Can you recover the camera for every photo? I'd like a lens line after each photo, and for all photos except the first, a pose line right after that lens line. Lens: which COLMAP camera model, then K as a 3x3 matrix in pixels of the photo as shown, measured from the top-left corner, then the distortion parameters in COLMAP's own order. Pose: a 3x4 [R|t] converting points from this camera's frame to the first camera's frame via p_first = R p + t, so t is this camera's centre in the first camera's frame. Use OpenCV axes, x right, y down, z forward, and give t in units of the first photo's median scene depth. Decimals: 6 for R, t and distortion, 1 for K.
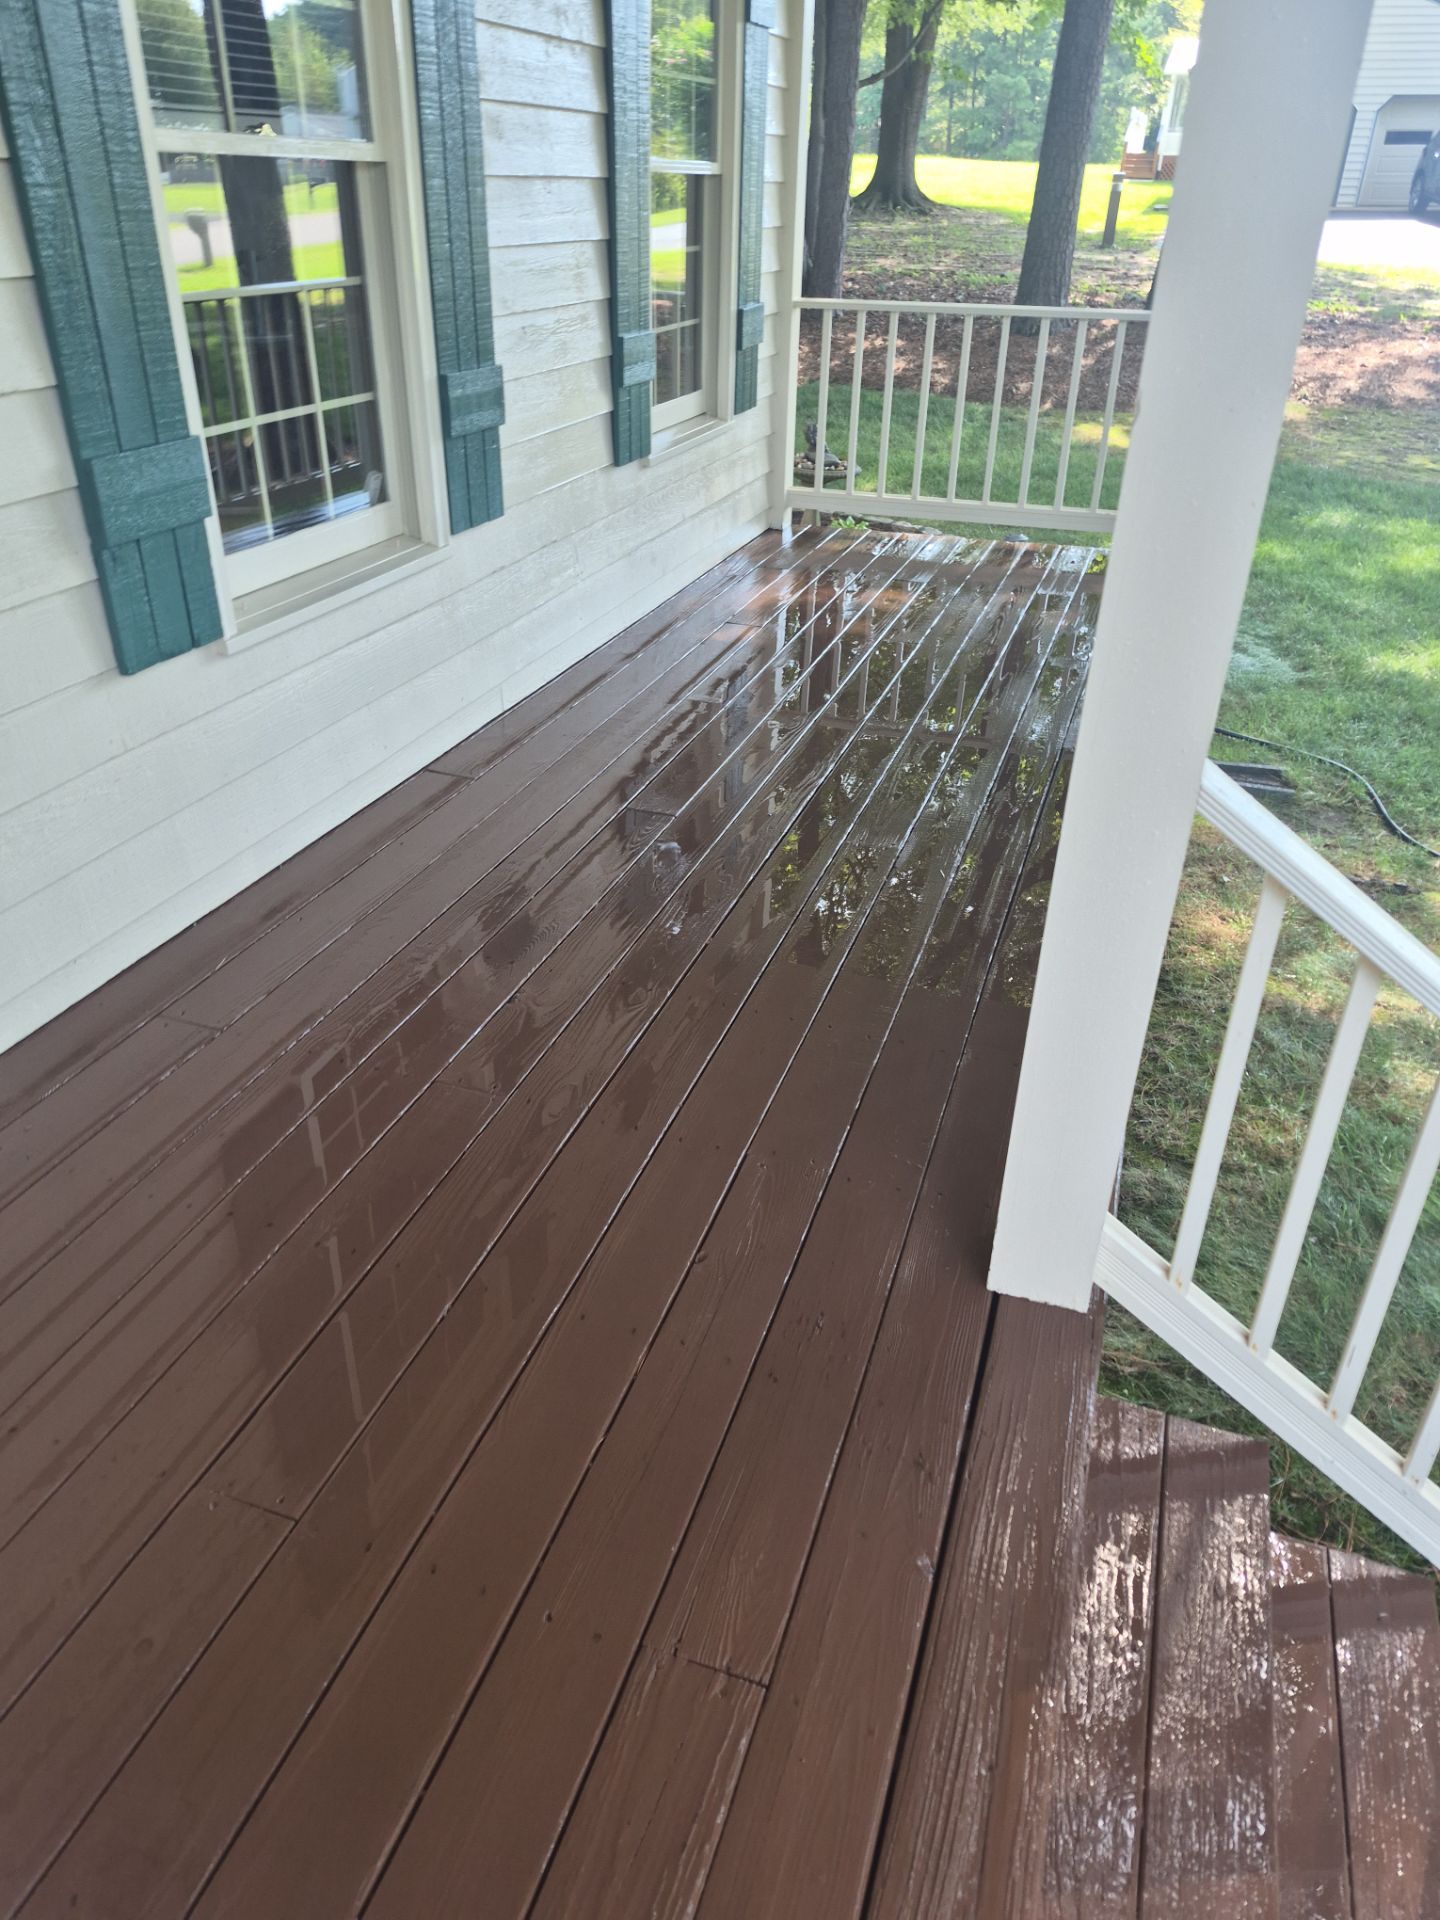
lens RADIAL K [[1319.0, 0, 715.7], [0, 1319.0, 964.3], [0, 0, 1]] dist [0.076765, -0.063887]
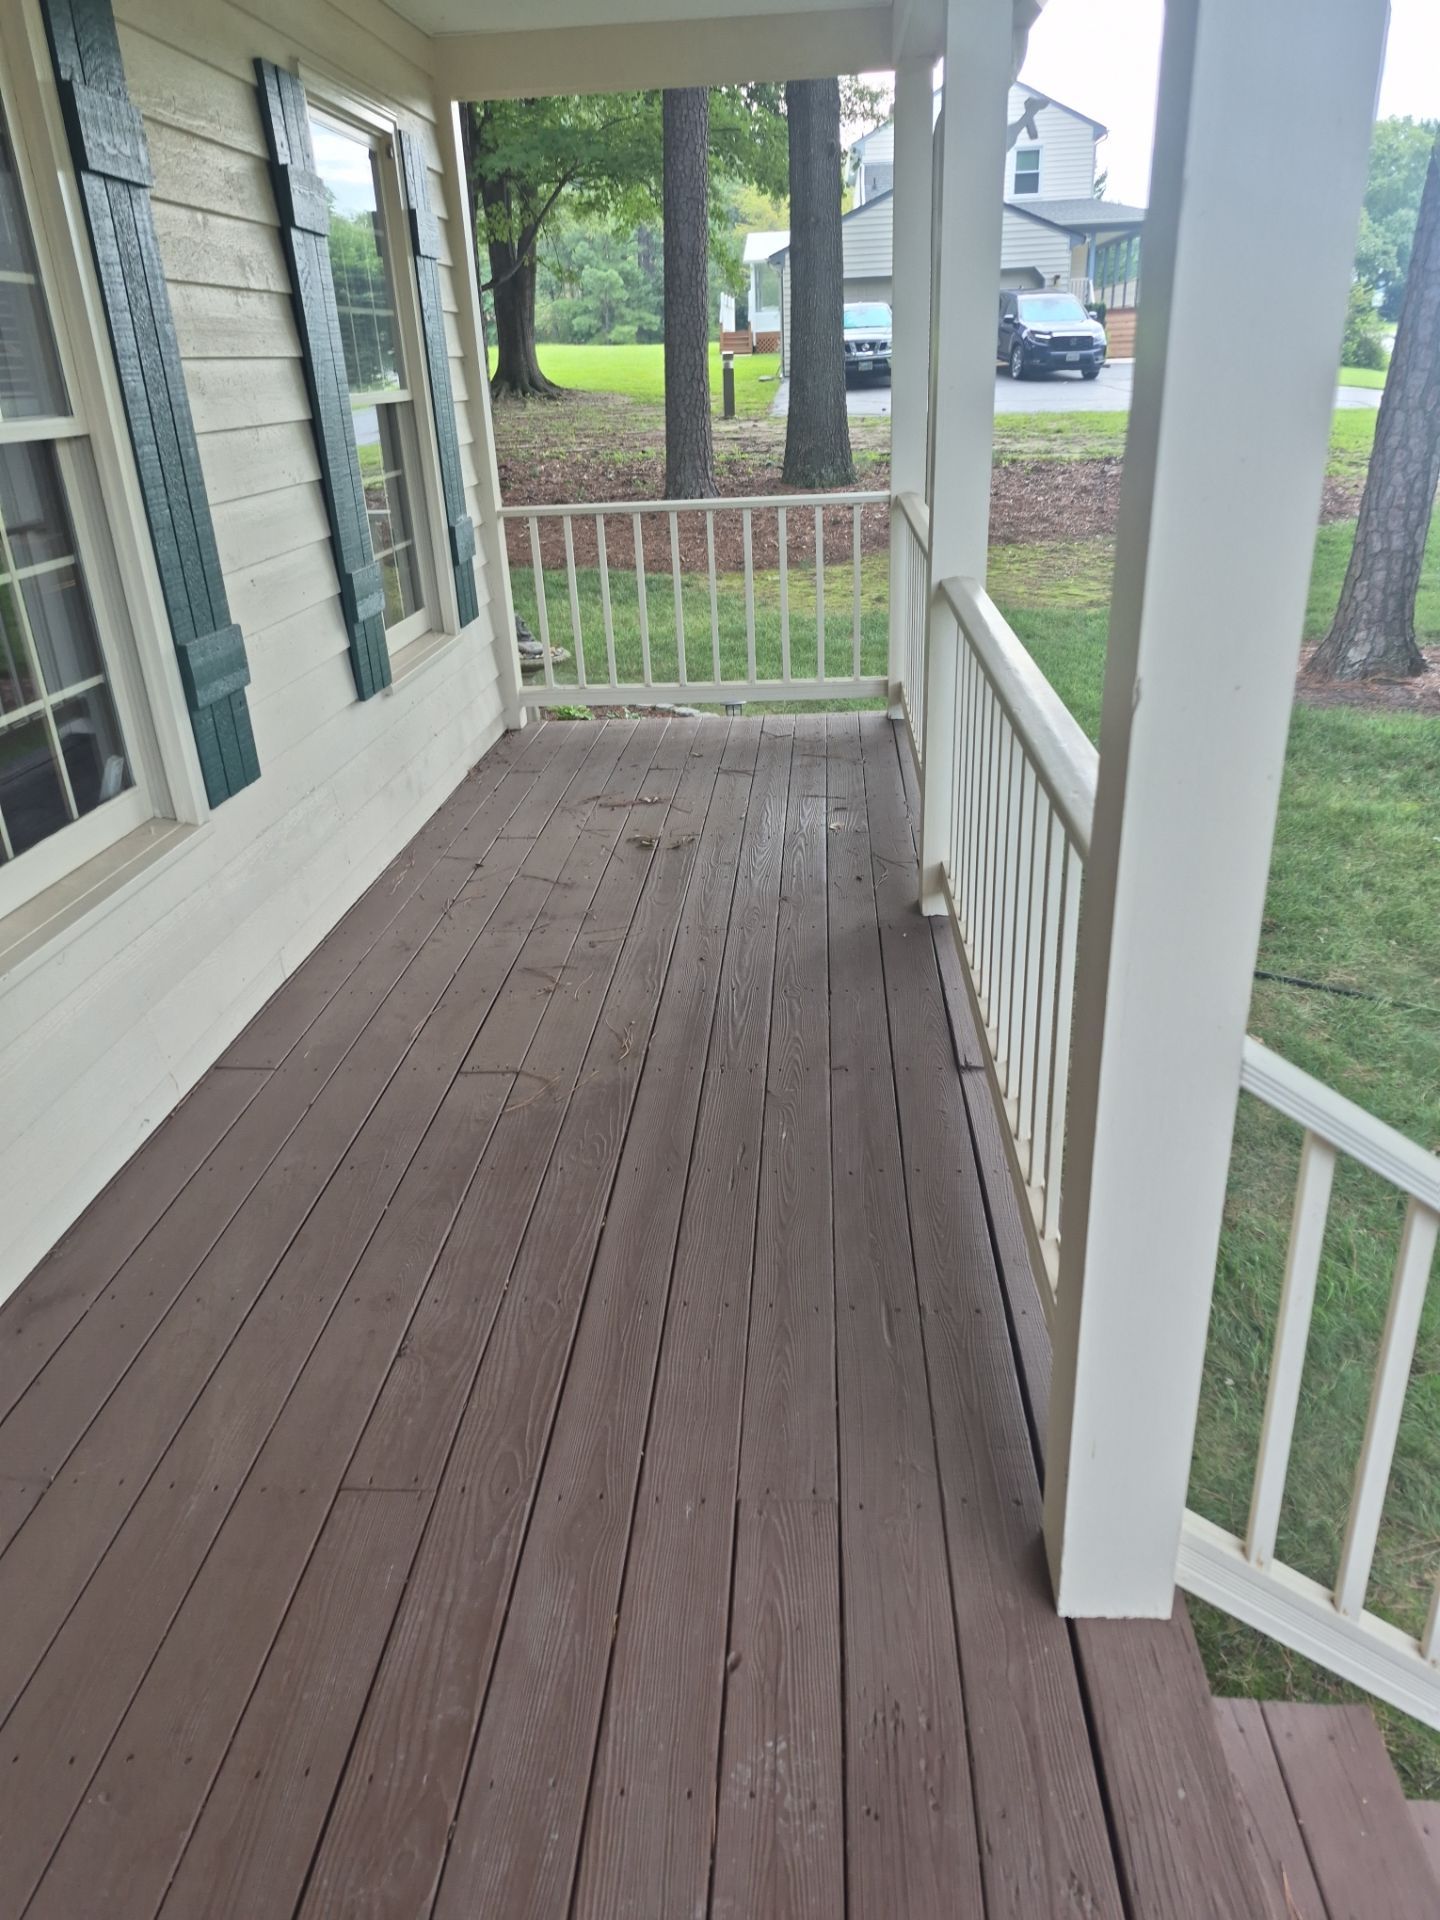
lens RADIAL K [[1319.0, 0, 721.5], [0, 1319.0, 974.2], [0, 0, 1]] dist [0.076765, -0.063887]
pose [[0.964644, -0.161690, 0.208130, -0.071363], [0.181660, 0.980054, -0.080587, -0.079142], [-0.190948, 0.115547, 0.974776, 0.069817]]
